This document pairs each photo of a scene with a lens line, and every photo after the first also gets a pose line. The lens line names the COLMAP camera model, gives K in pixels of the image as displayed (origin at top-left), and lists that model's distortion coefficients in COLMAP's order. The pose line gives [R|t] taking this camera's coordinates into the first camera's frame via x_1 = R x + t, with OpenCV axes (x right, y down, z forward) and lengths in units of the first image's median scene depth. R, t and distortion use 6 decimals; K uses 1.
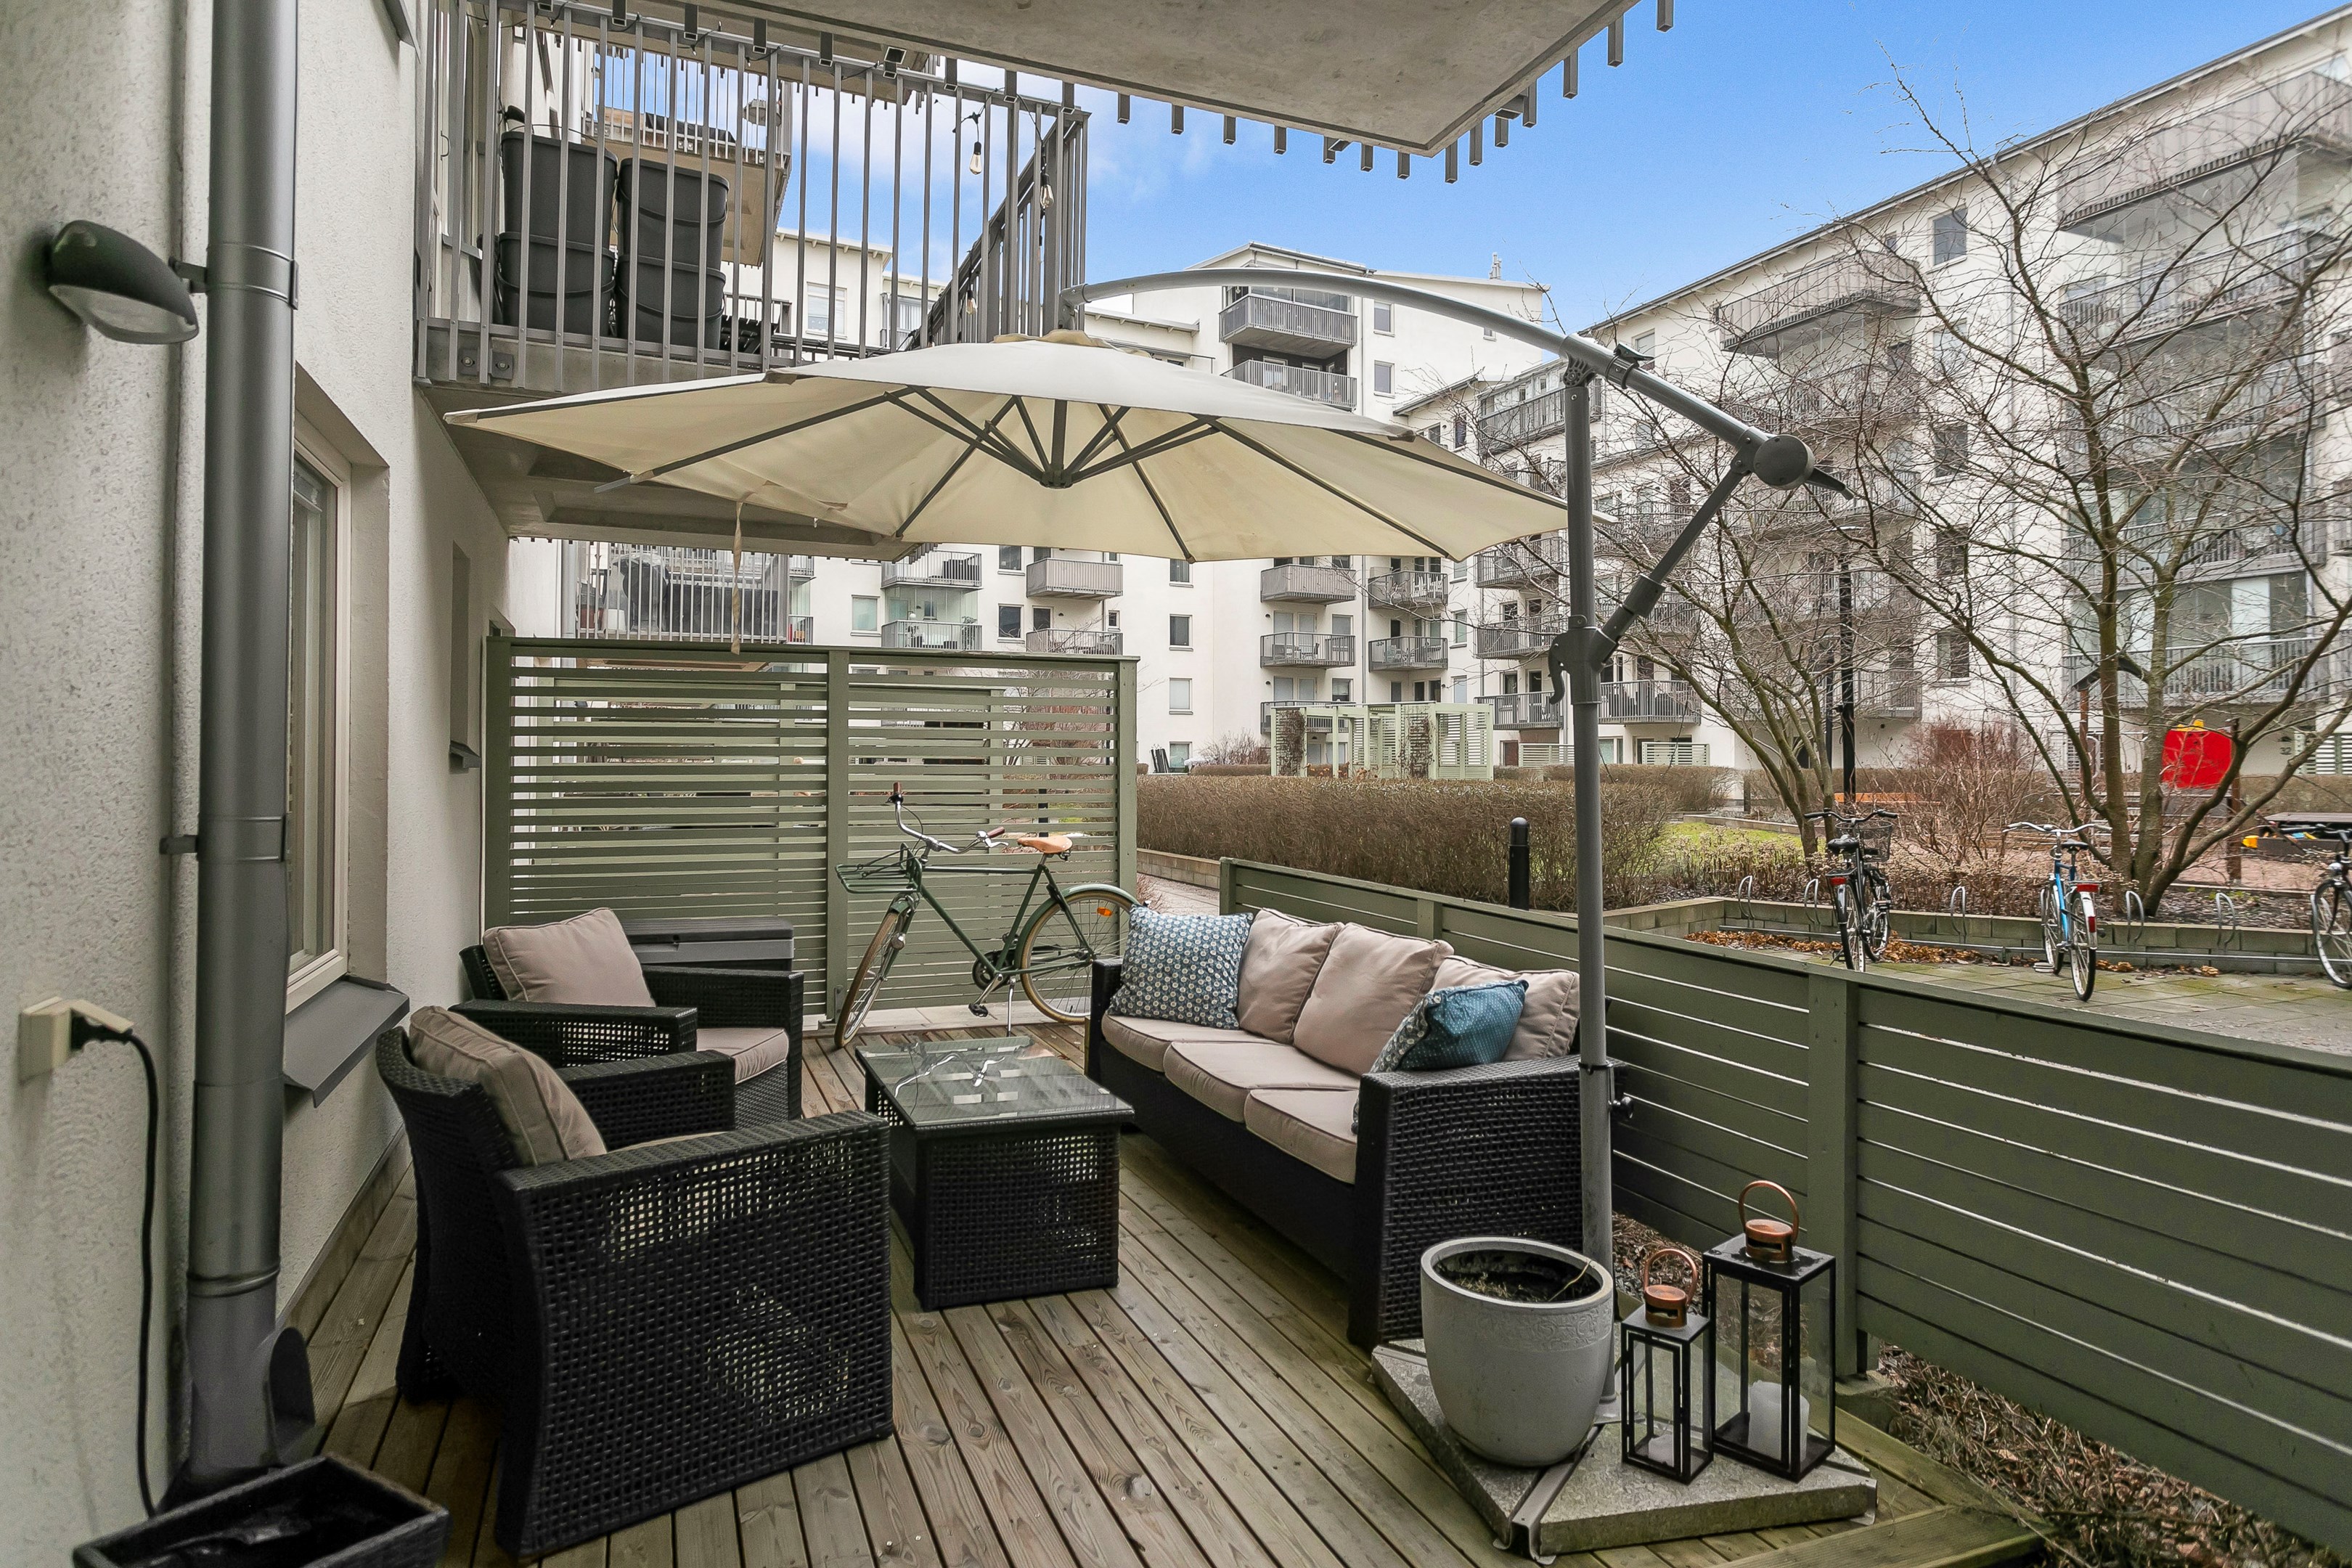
lens RADIAL K [[1327.9, 0, 1165.3], [0, 1327.9, 732.5], [0, 0, 1]] dist [0.000202, 0.003456]
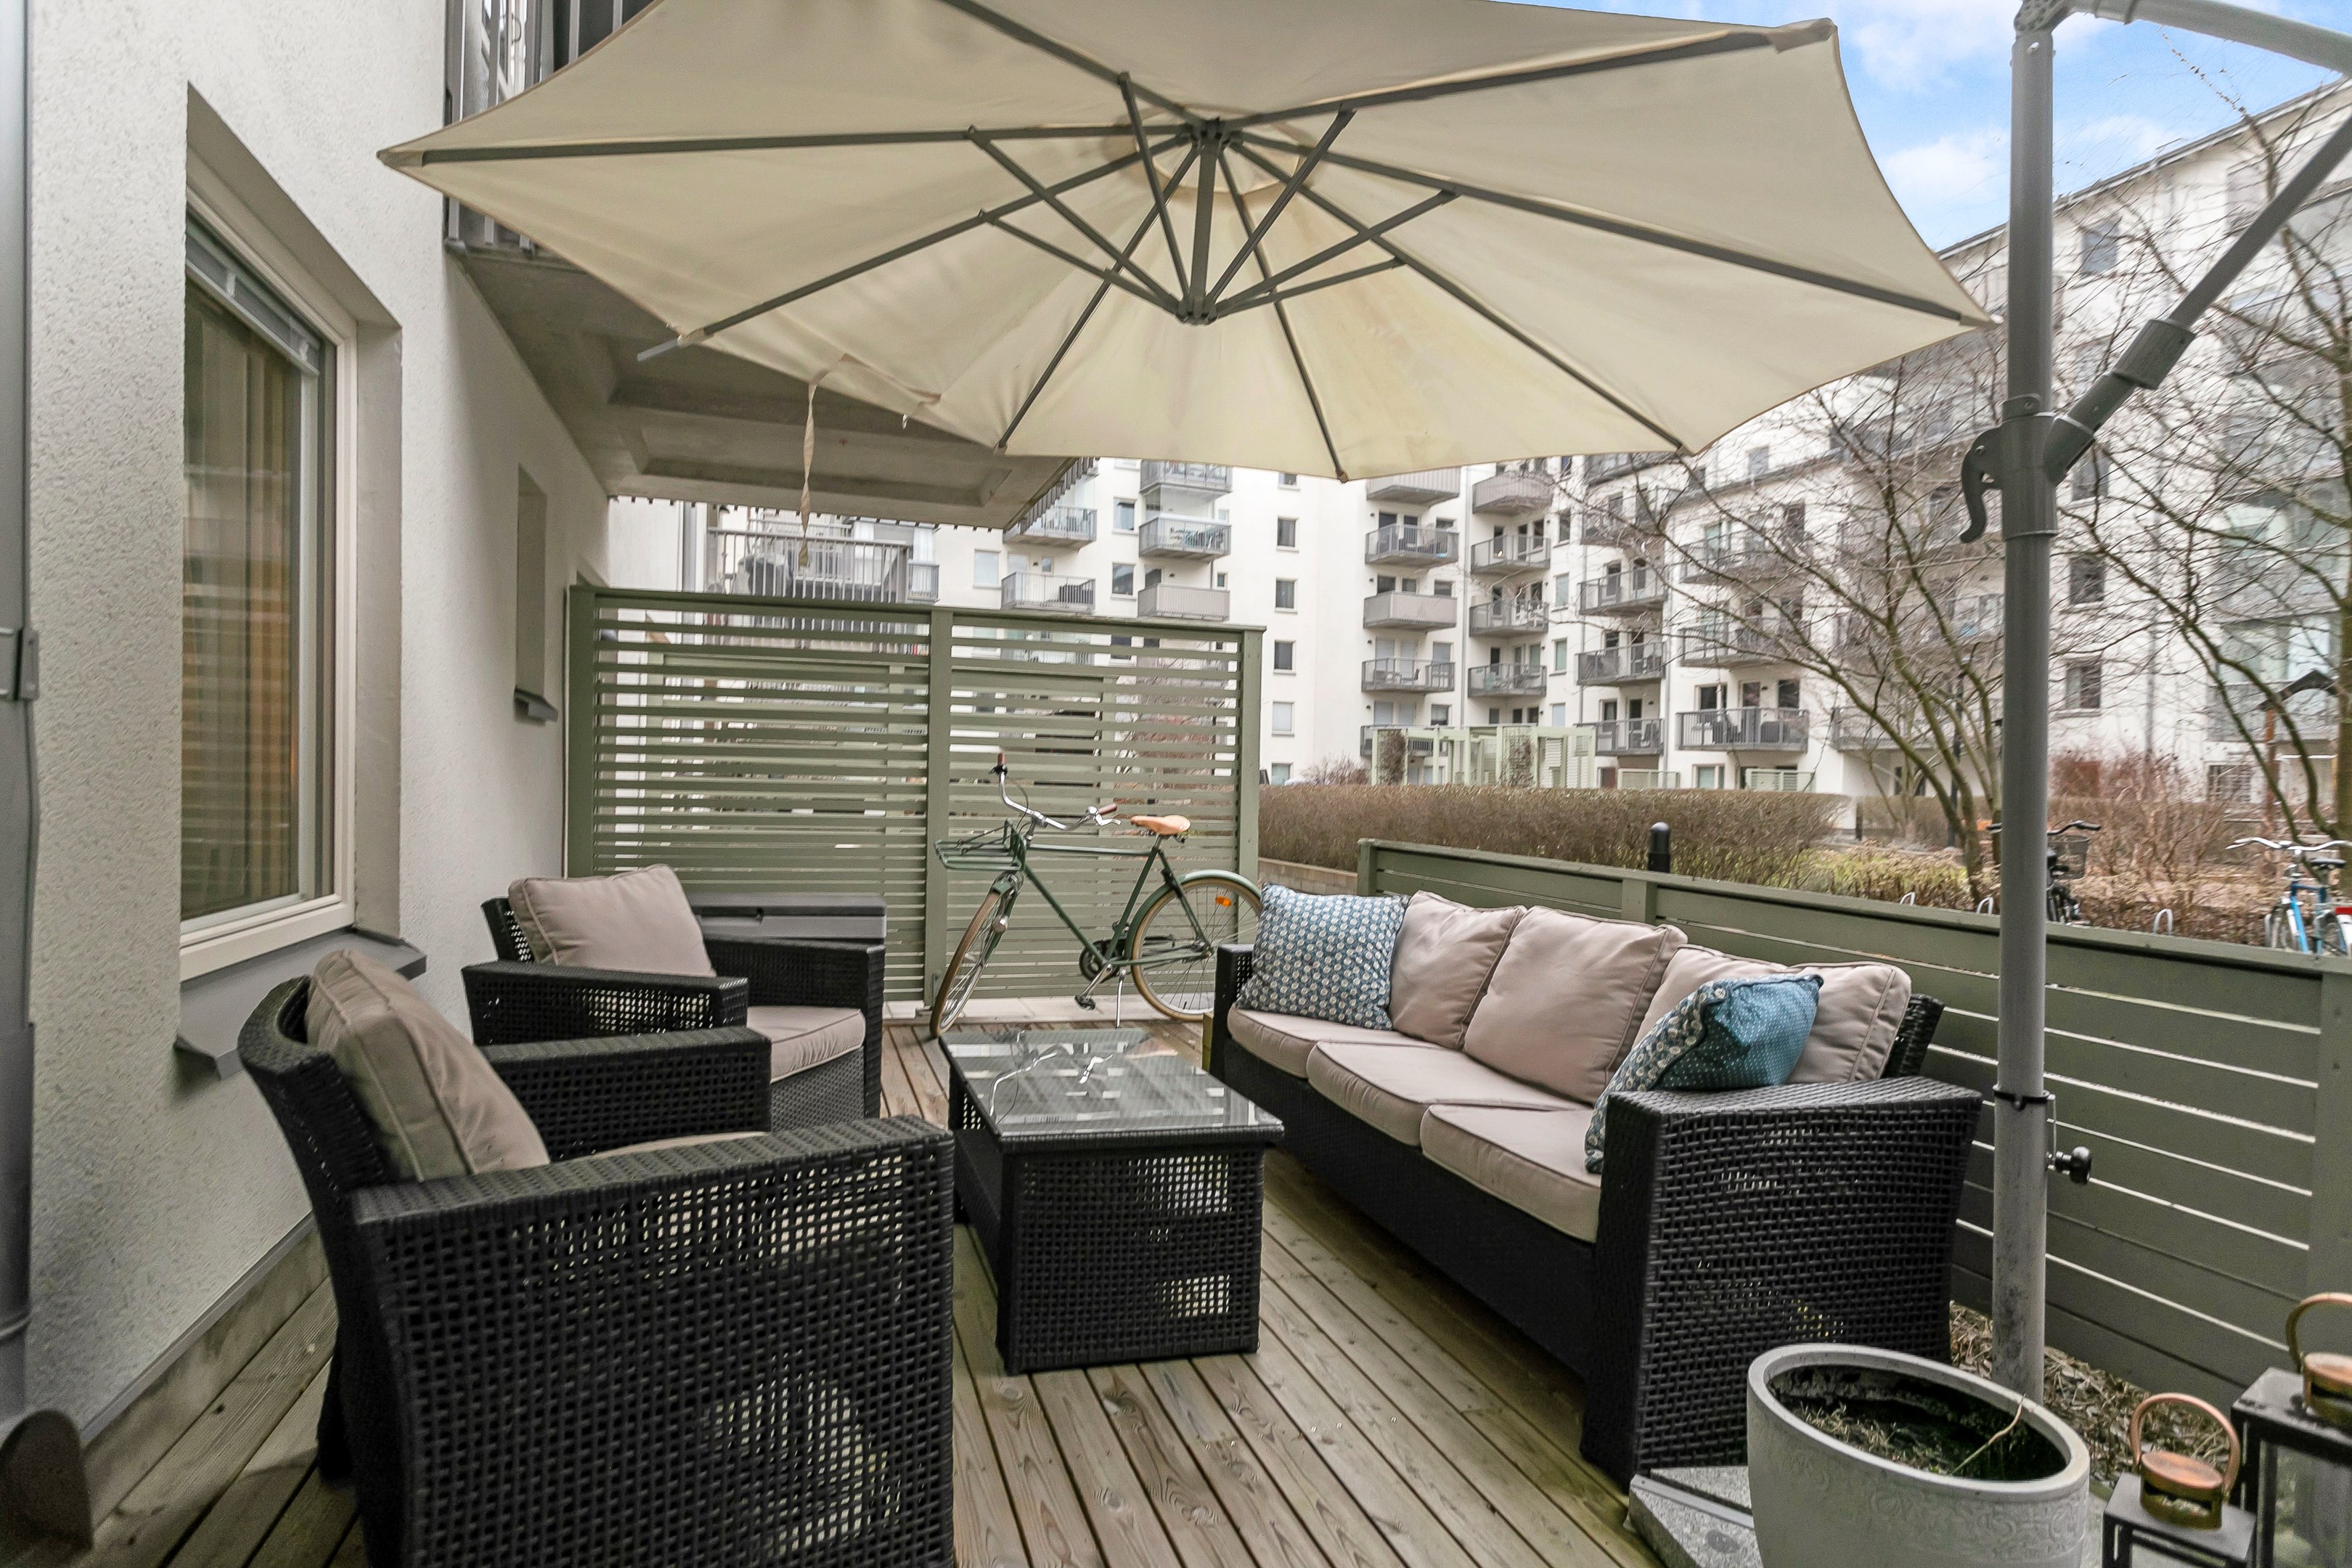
lens RADIAL K [[1259.0, 0, 1158.6], [0, 1259.0, 793.8], [0, 0, 1]] dist [-0.000730, -0.002703]
pose [[0.996192, 0.021241, -0.084560, -0.032279], [-0.018609, 0.999321, 0.031789, 0.059959], [0.085178, -0.030094, 0.995911, 0.234400]]
